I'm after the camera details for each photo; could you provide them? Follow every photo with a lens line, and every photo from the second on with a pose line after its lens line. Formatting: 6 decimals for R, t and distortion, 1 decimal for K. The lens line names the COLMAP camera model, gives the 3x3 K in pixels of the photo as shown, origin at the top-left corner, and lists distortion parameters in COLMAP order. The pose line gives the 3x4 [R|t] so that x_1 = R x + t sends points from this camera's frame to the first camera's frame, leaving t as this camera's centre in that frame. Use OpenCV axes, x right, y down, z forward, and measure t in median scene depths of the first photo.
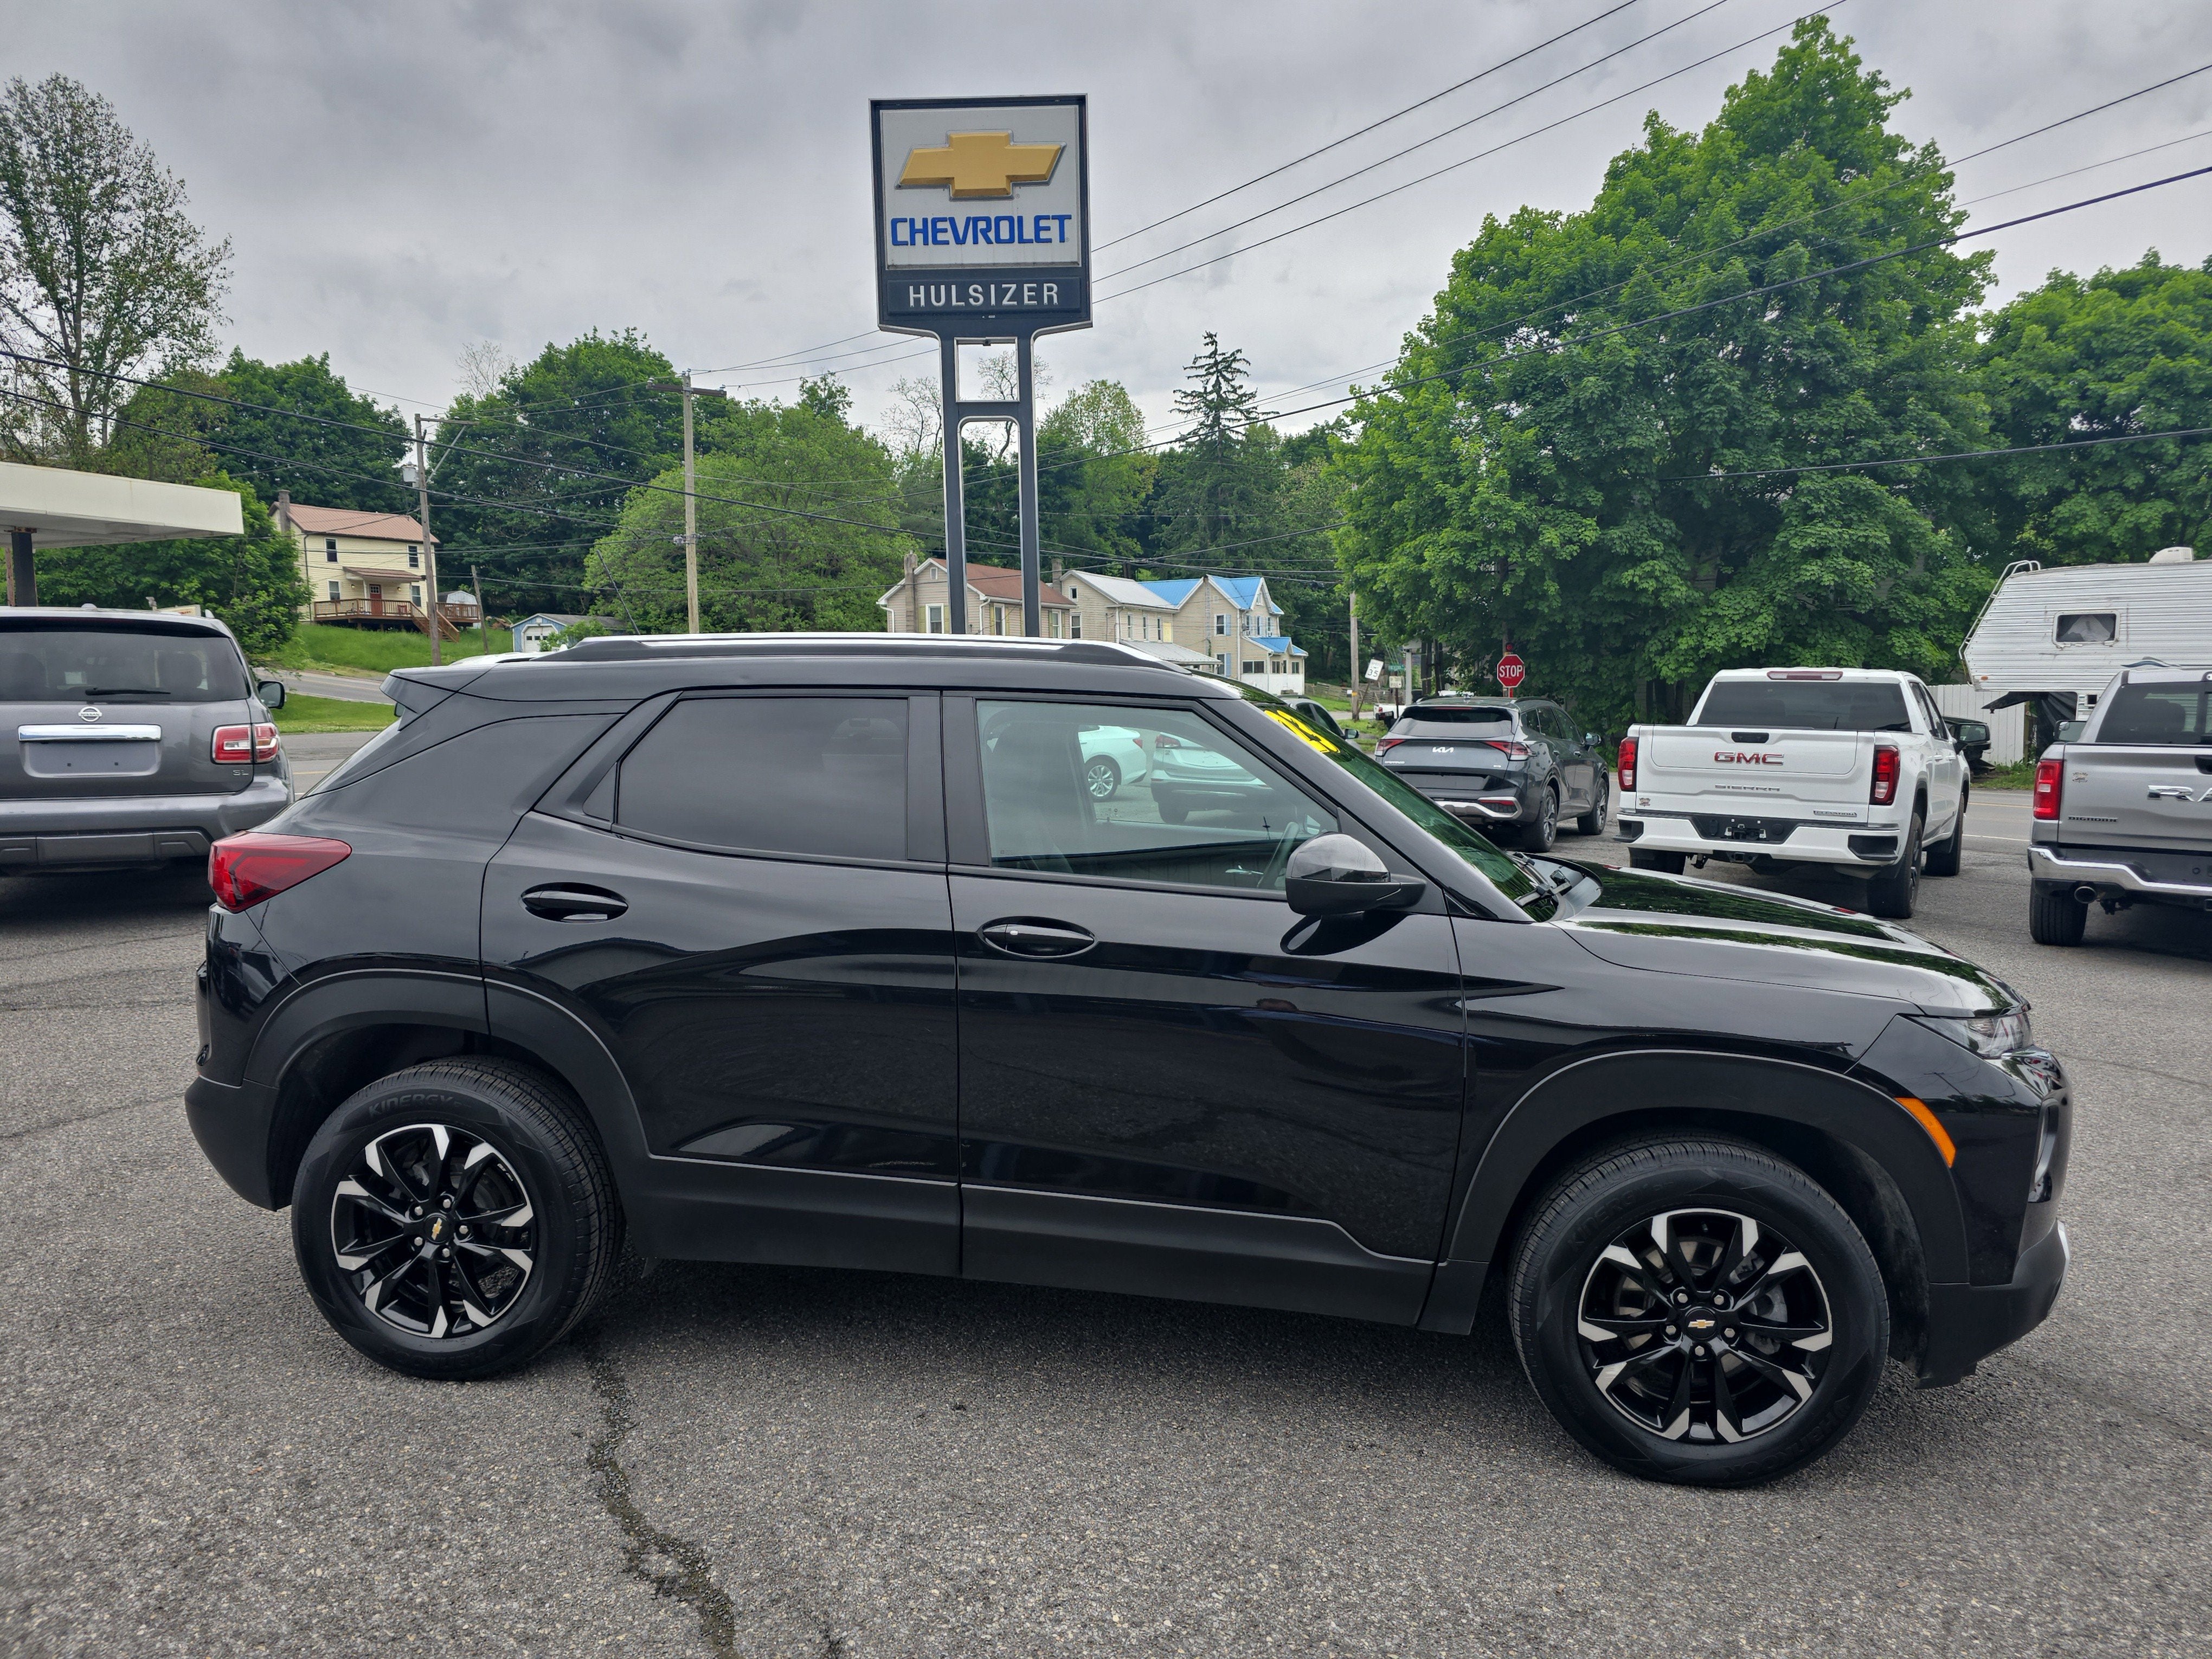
lens RADIAL K [[1469.0, 0, 1132.8], [0, 1469.0, 856.2], [0, 0, 1]] dist [0.042472, -0.032227]
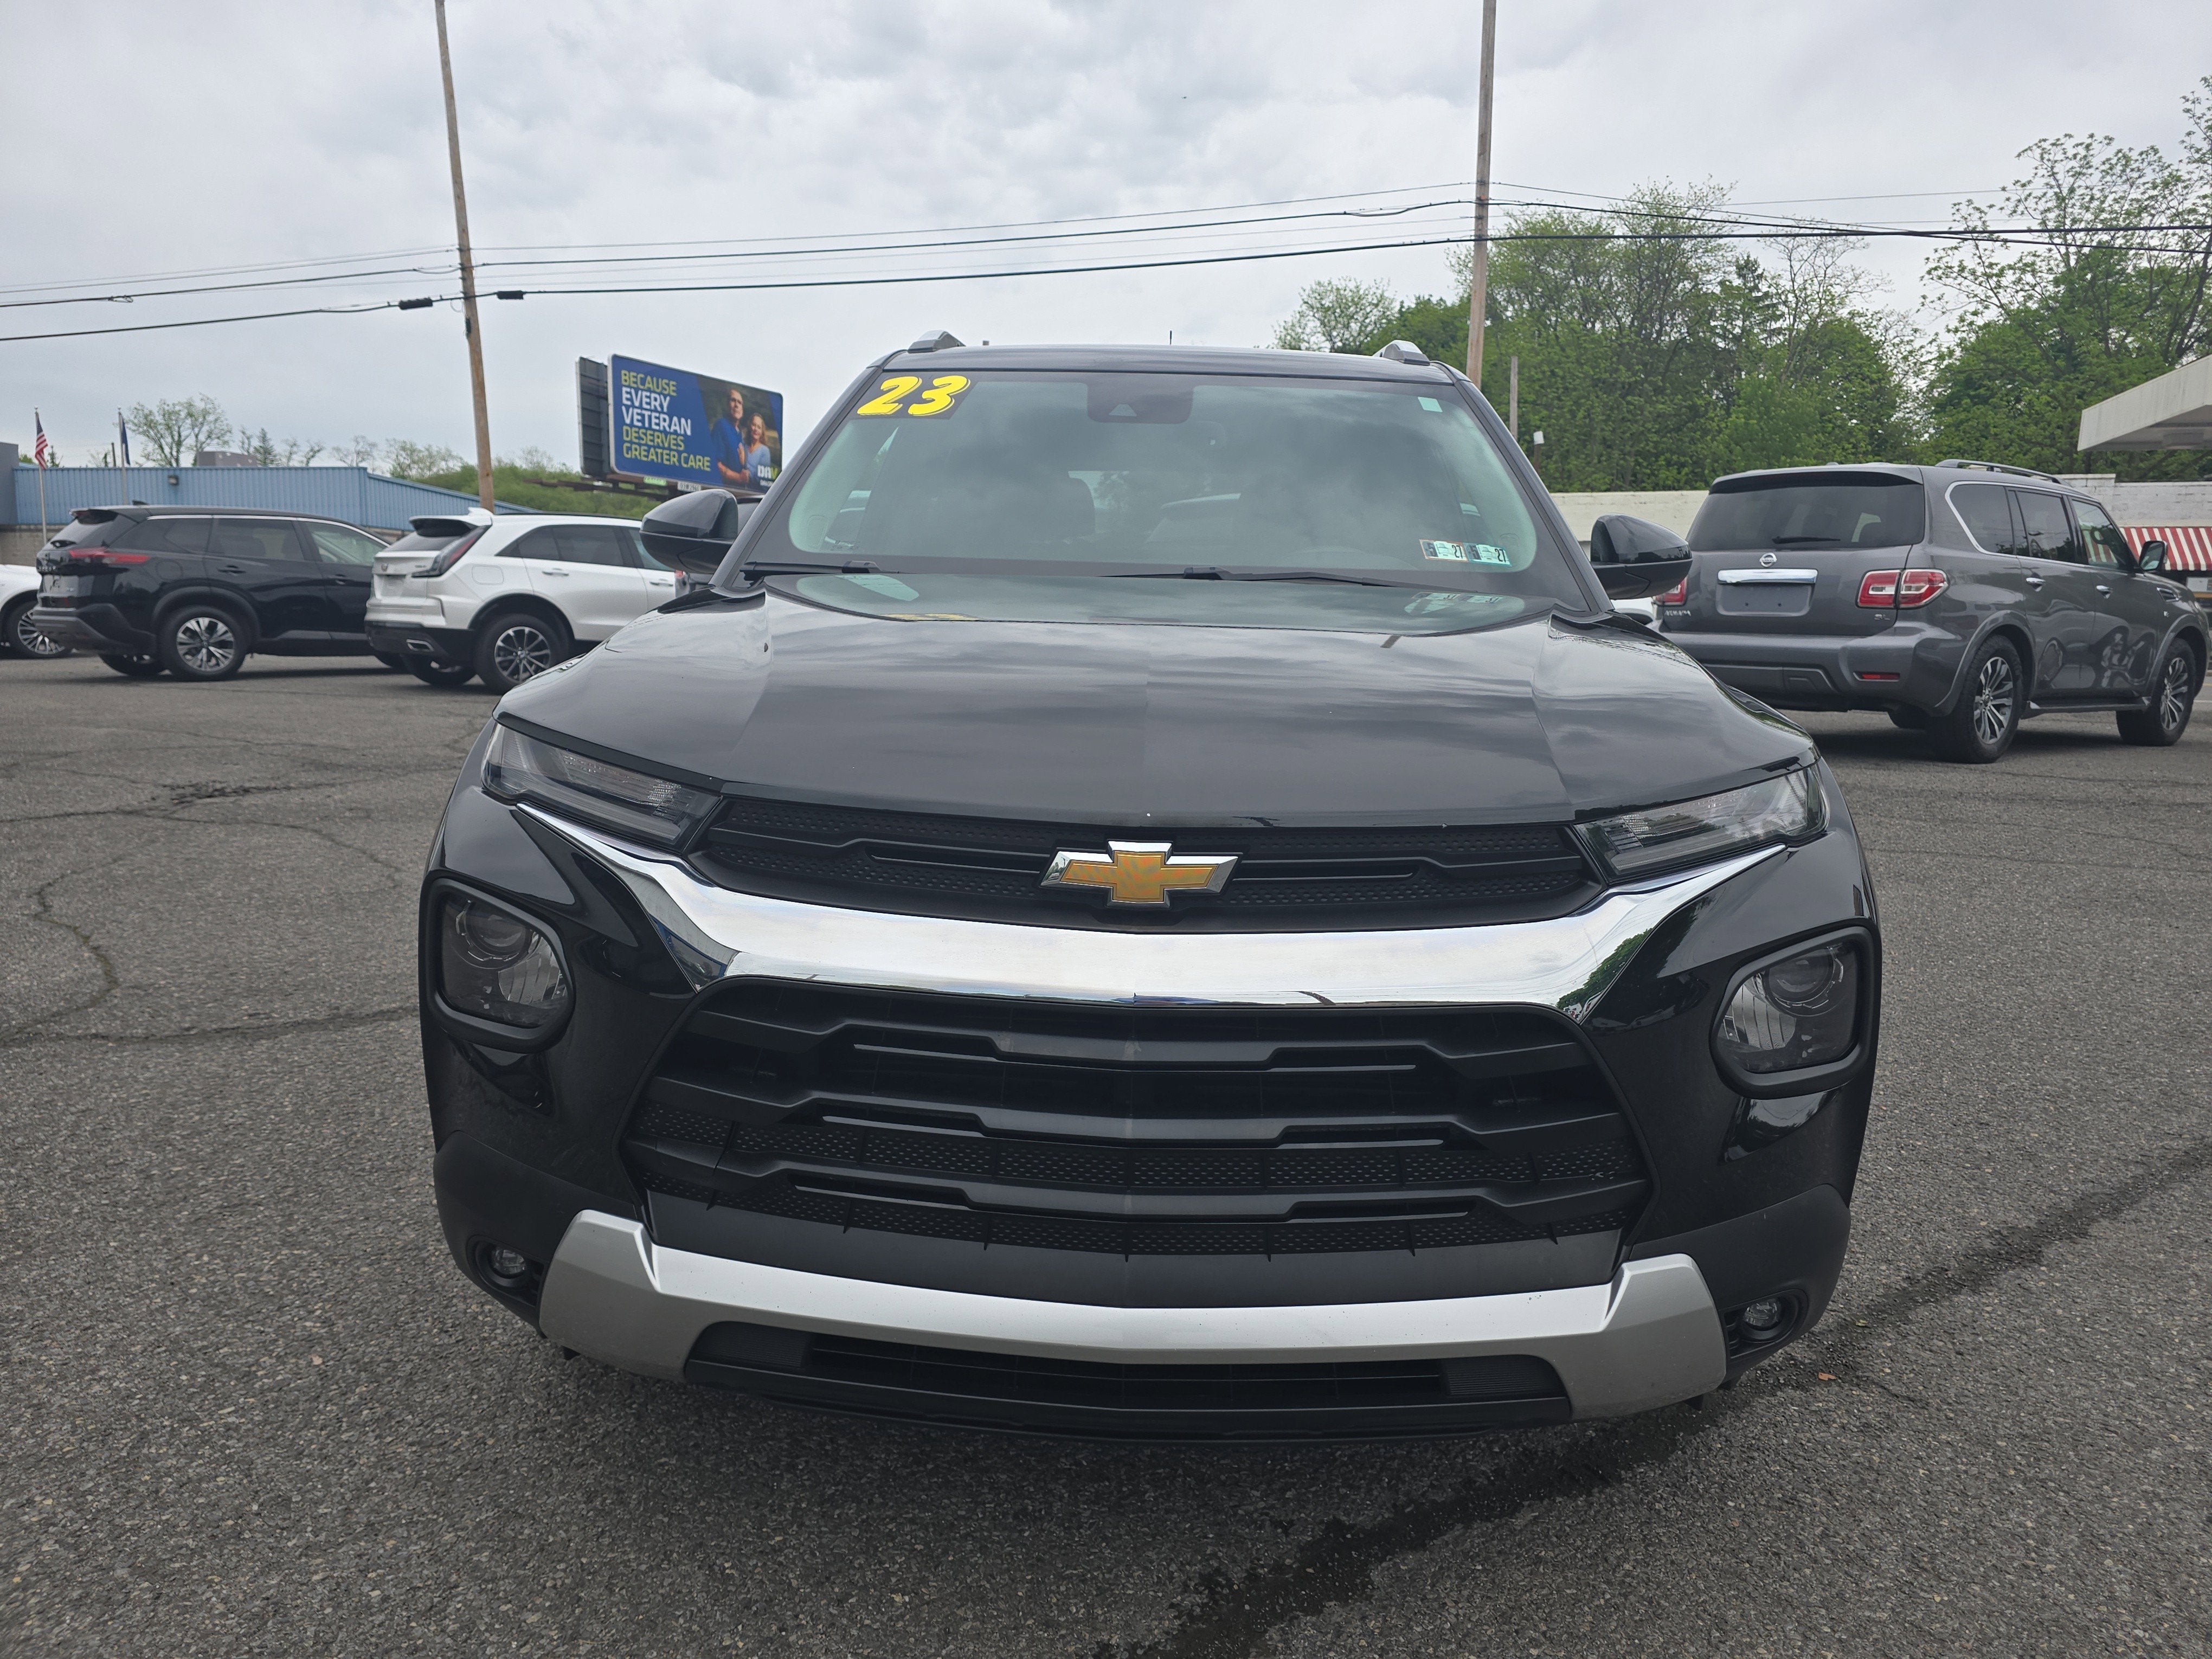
lens RADIAL K [[1524.7, 0, 1103.7], [0, 1524.7, 820.0], [0, 0, 1]] dist [0.042033, -0.032999]
pose [[0.073367, 0.136047, -0.987982, 0.203487], [-0.127261, 0.983831, 0.126025, 0.007242], [0.989152, 0.116485, 0.089494, 0.196979]]
